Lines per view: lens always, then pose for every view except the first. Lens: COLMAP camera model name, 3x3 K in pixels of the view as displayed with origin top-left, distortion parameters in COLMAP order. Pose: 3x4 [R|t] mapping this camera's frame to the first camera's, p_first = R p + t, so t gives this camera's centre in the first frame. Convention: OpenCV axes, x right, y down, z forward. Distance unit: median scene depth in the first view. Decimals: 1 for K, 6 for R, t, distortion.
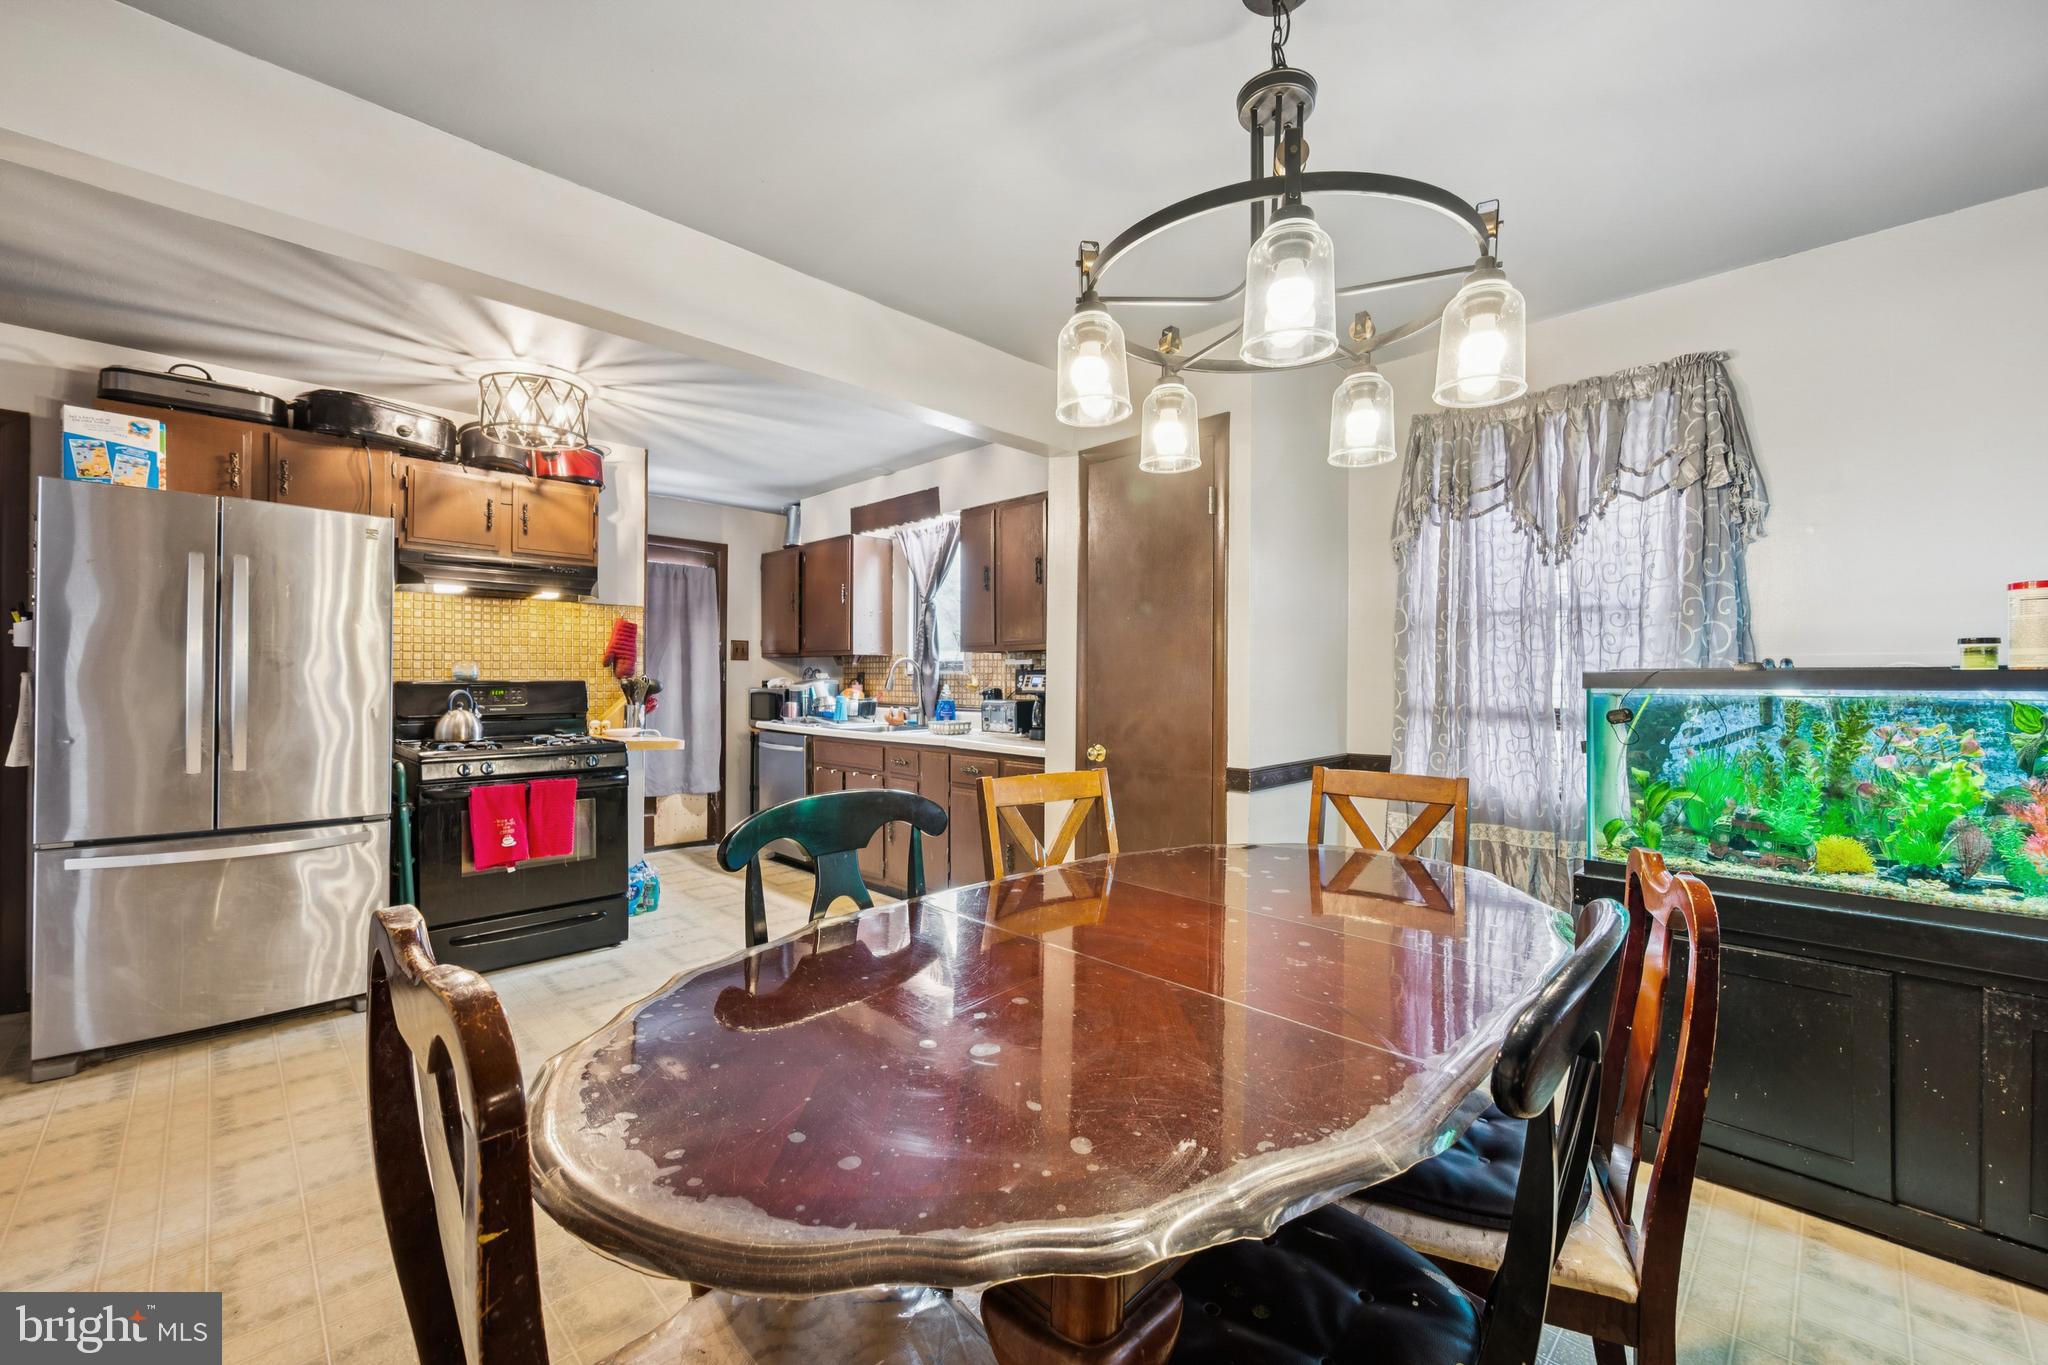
lens RADIAL K [[811.2, 0, 1035.5], [0, 811.2, 683.7], [0, 0, 1]] dist [-0.001177, -0.000126]
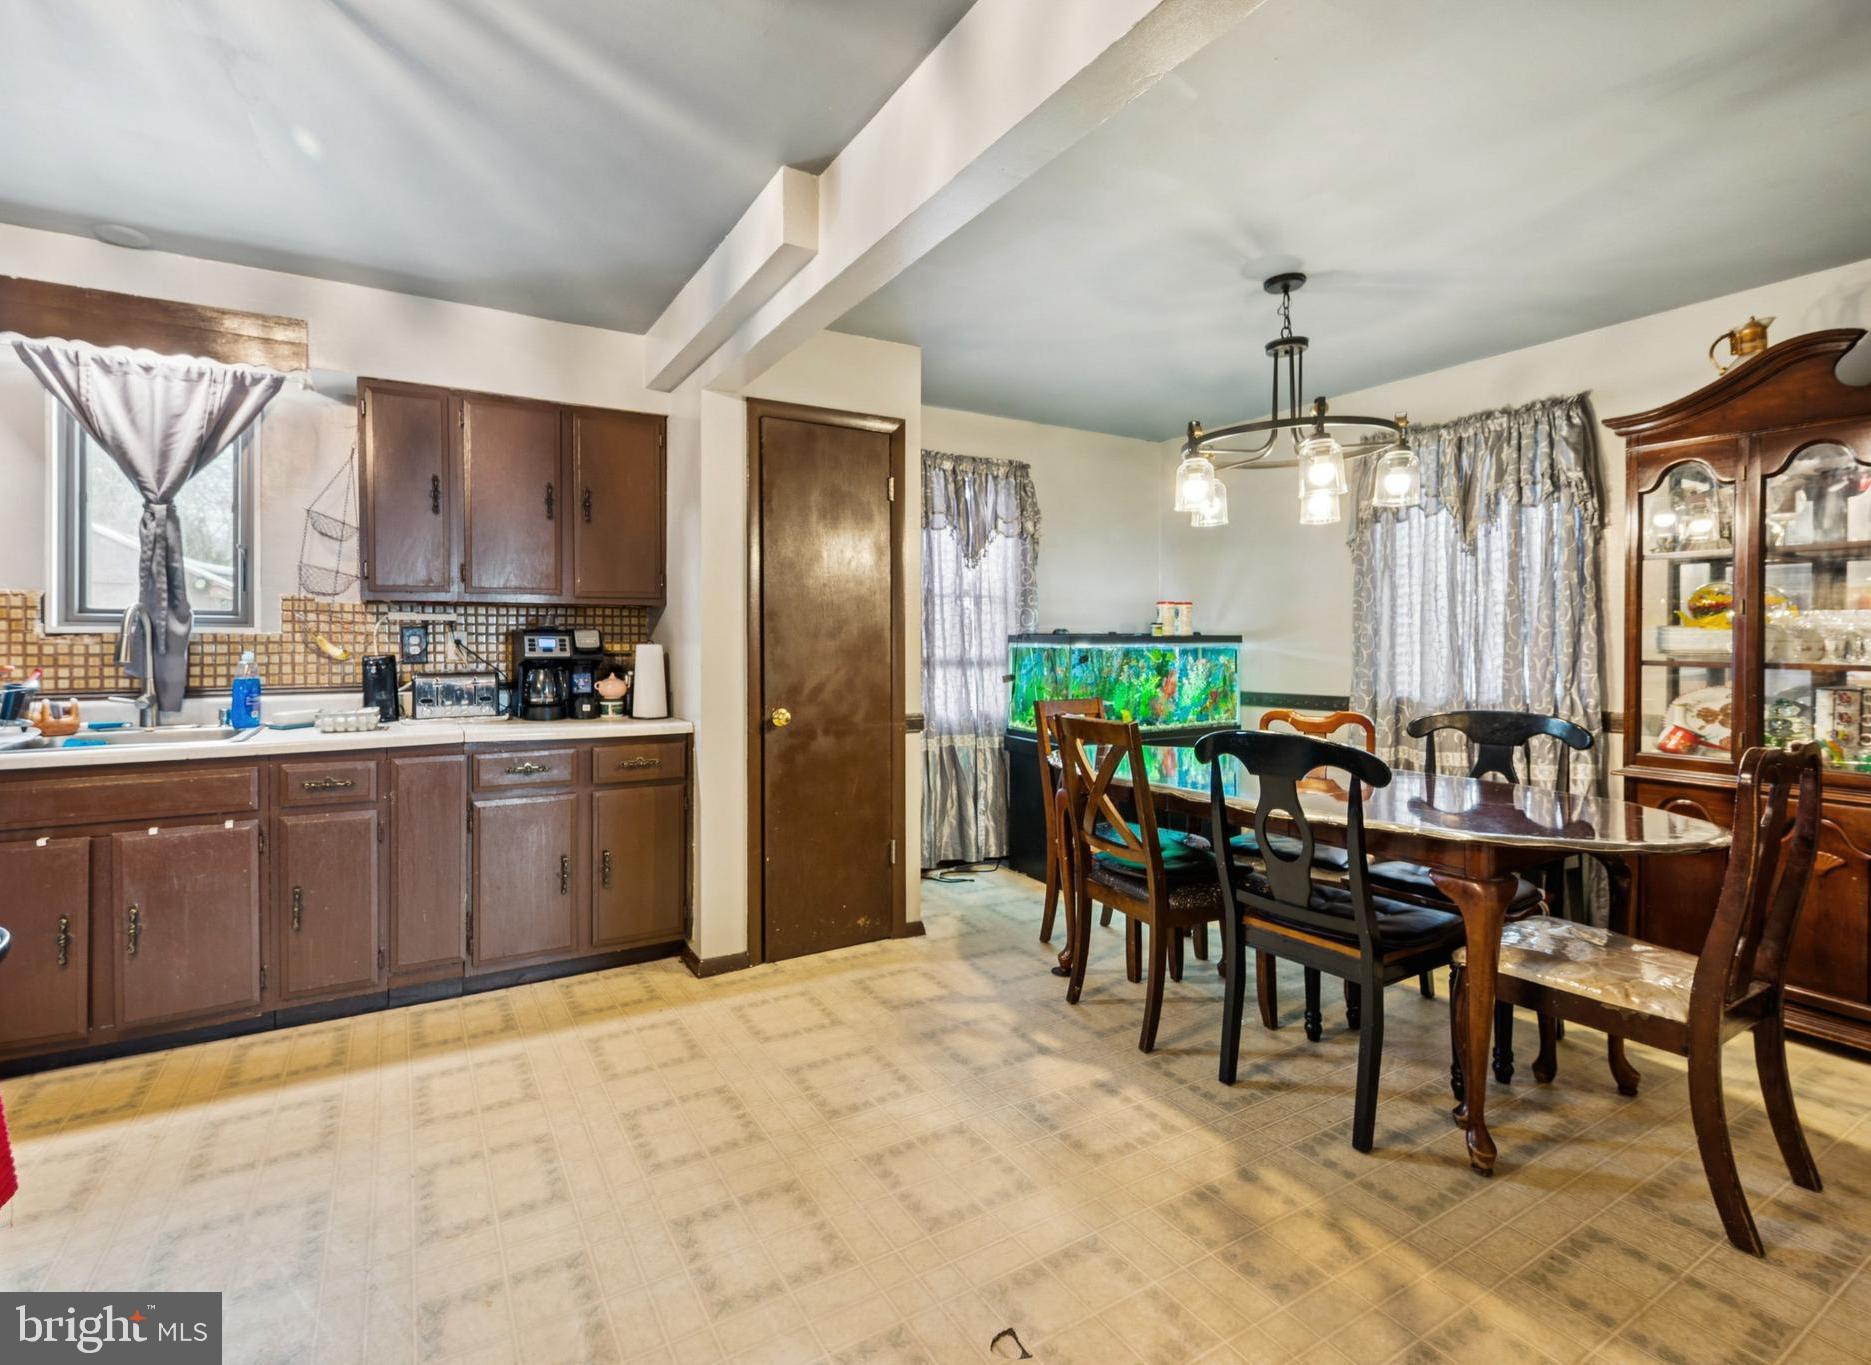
lens RADIAL K [[845.0, 0, 845.6], [0, 845.0, 650.7], [0, 0, 1]] dist [0.001608, -0.000127]
pose [[0.291411, -0.020220, 0.956384, -0.757677], [0.006388, 0.999795, 0.019191, -0.011855], [-0.956577, 0.000517, 0.291481, 0.543851]]
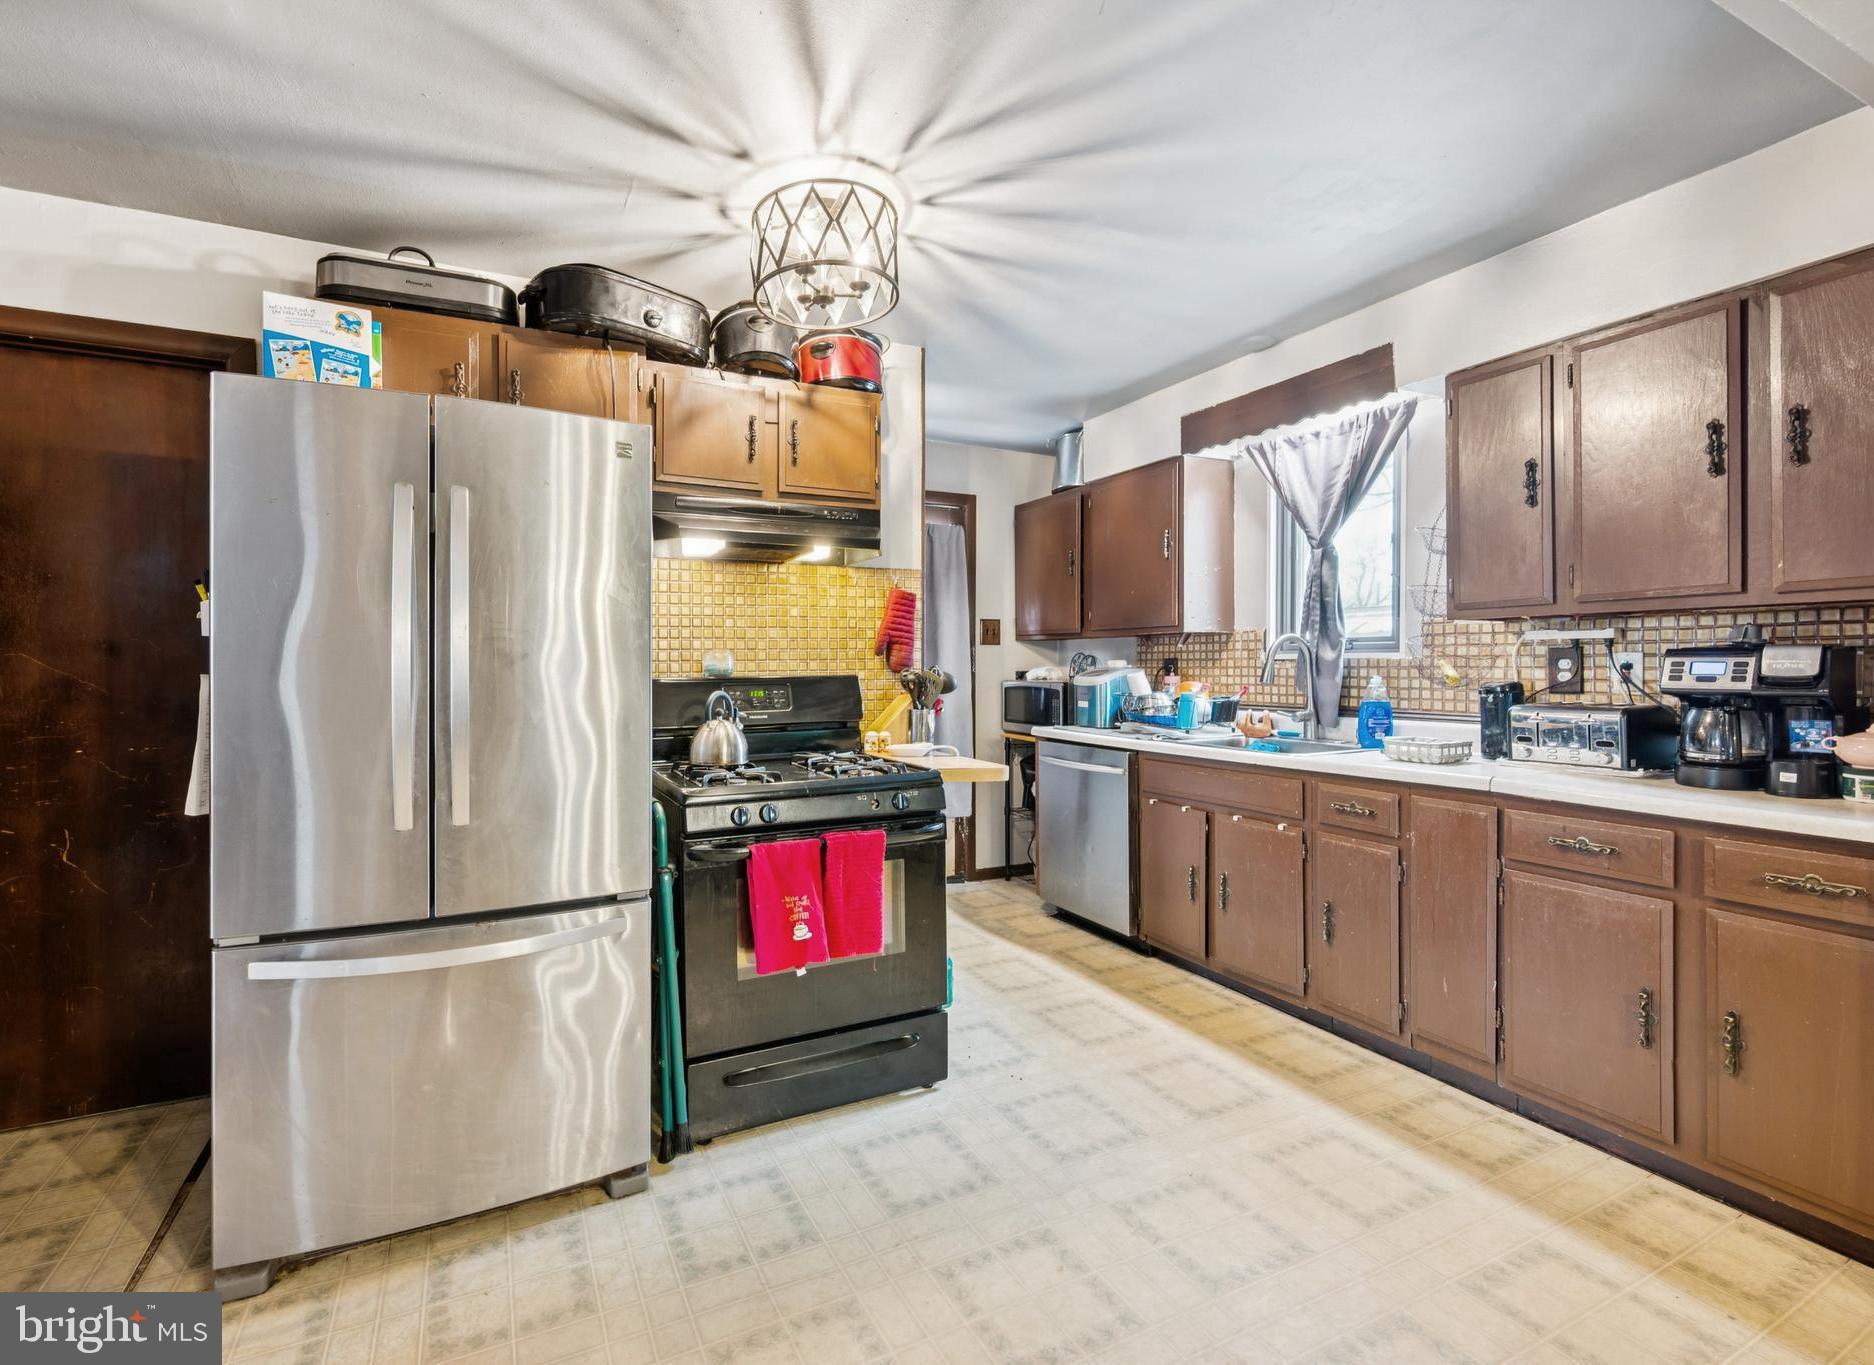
lens RADIAL K [[822.9, 0, 863.2], [0, 822.9, 672.7], [0, 0, 1]] dist [0.001310, 0.000177]
pose [[0.936192, -0.008294, -0.351392, -0.338407], [0.009189, 0.999957, 0.000878, -0.007270], [0.351370, -0.004051, 0.936228, 0.373126]]
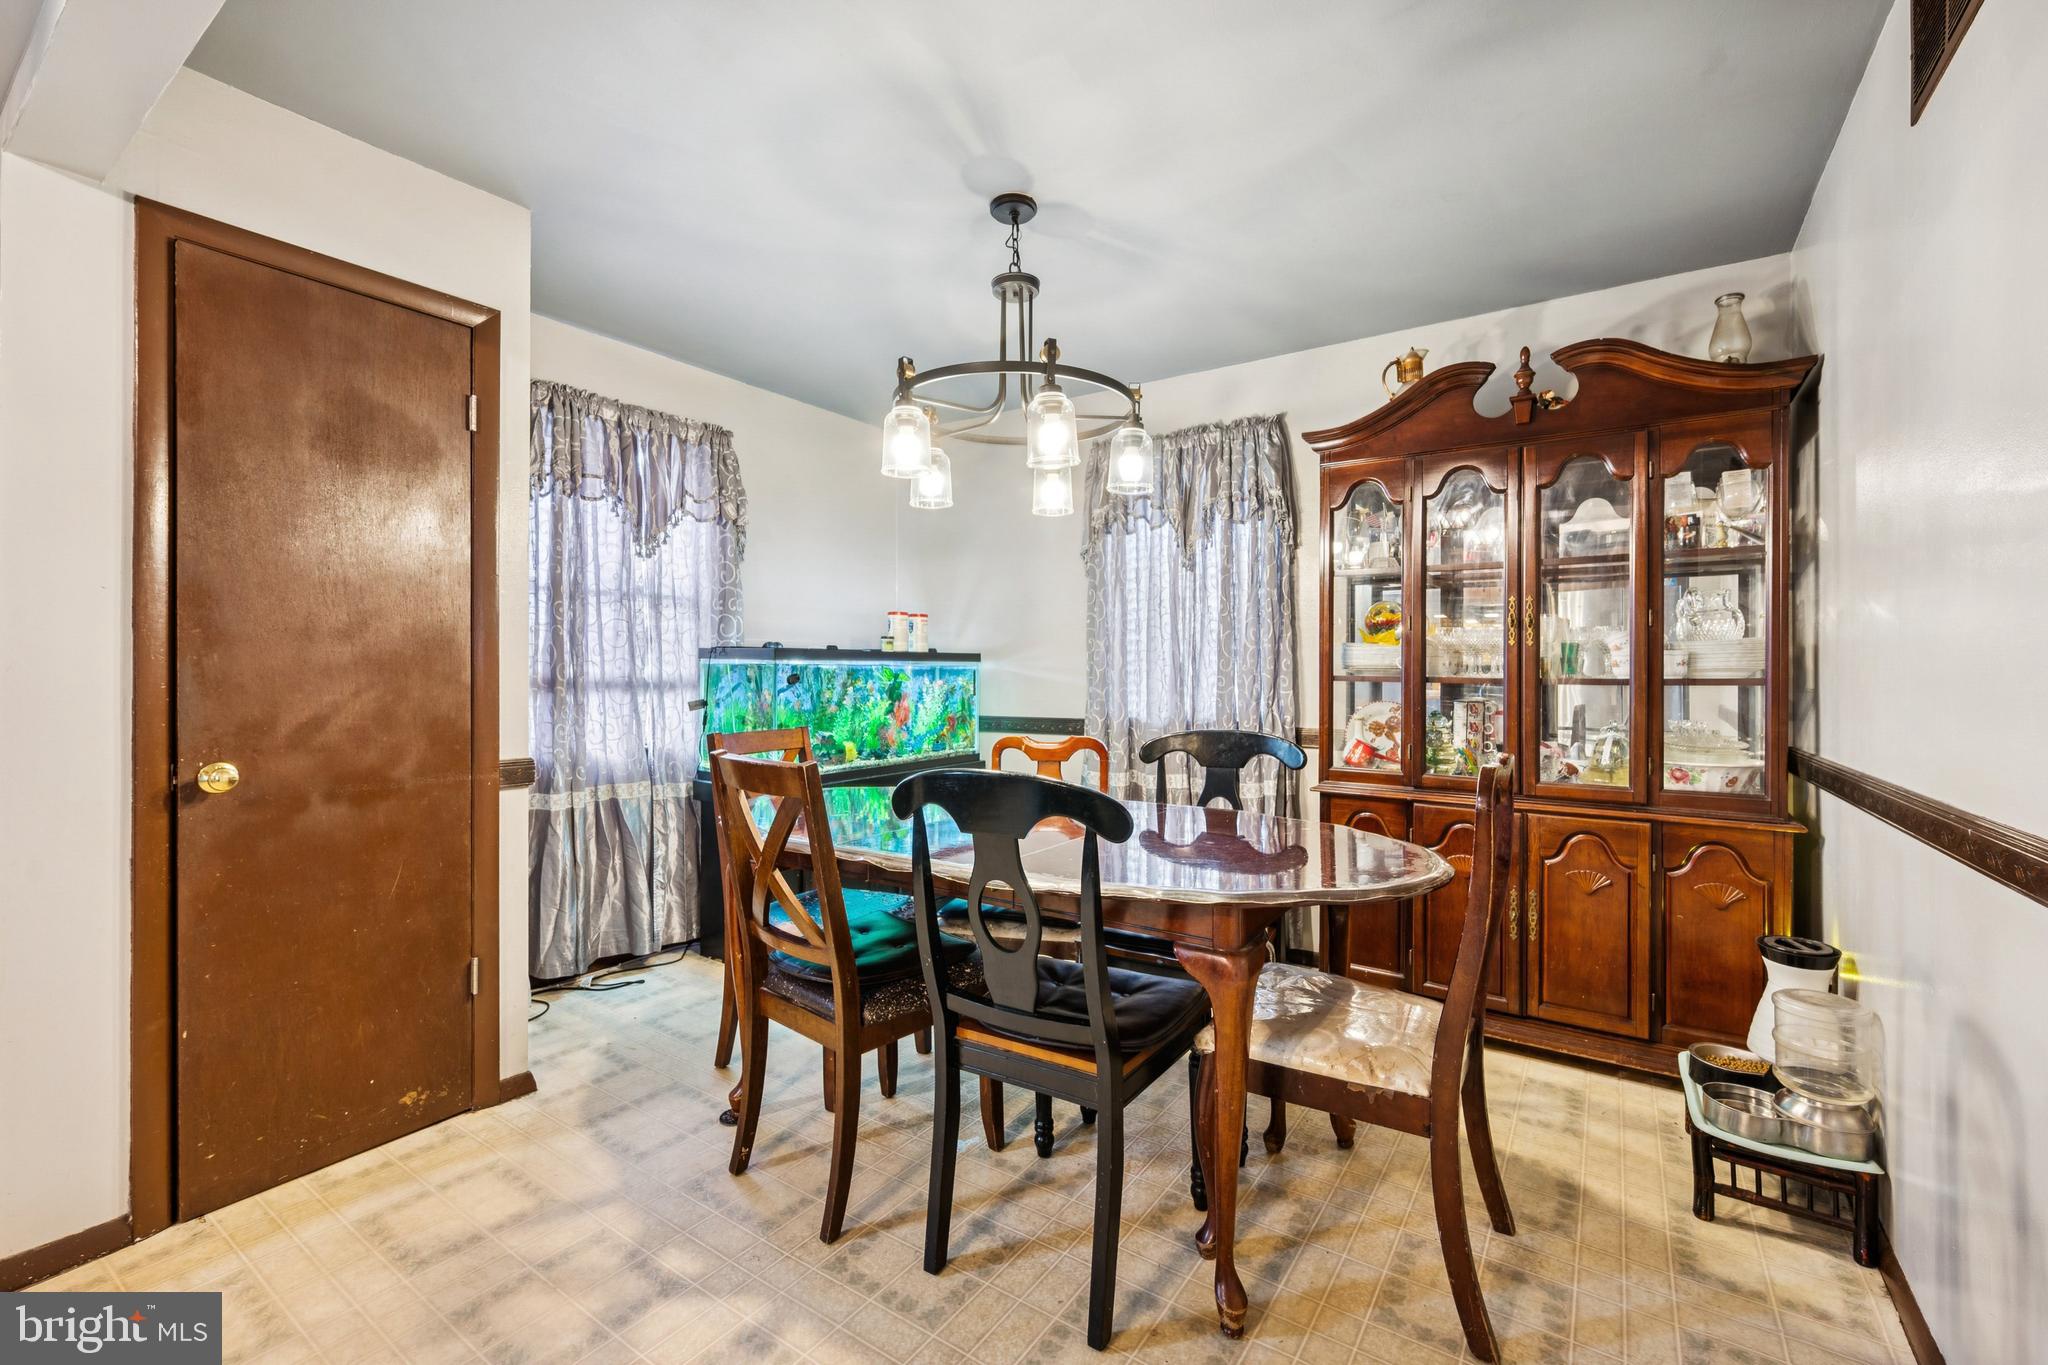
lens RADIAL K [[860.2, 0, 1042.7], [0, 860.2, 672.6], [0, 0, 1]] dist [0.000430, 0.000067]
pose [[-0.193142, -0.012125, 0.981096, -0.523581], [-0.002164, 0.999926, 0.011932, 0.005298], [-0.981168, 0.000182, -0.193154, 0.485925]]
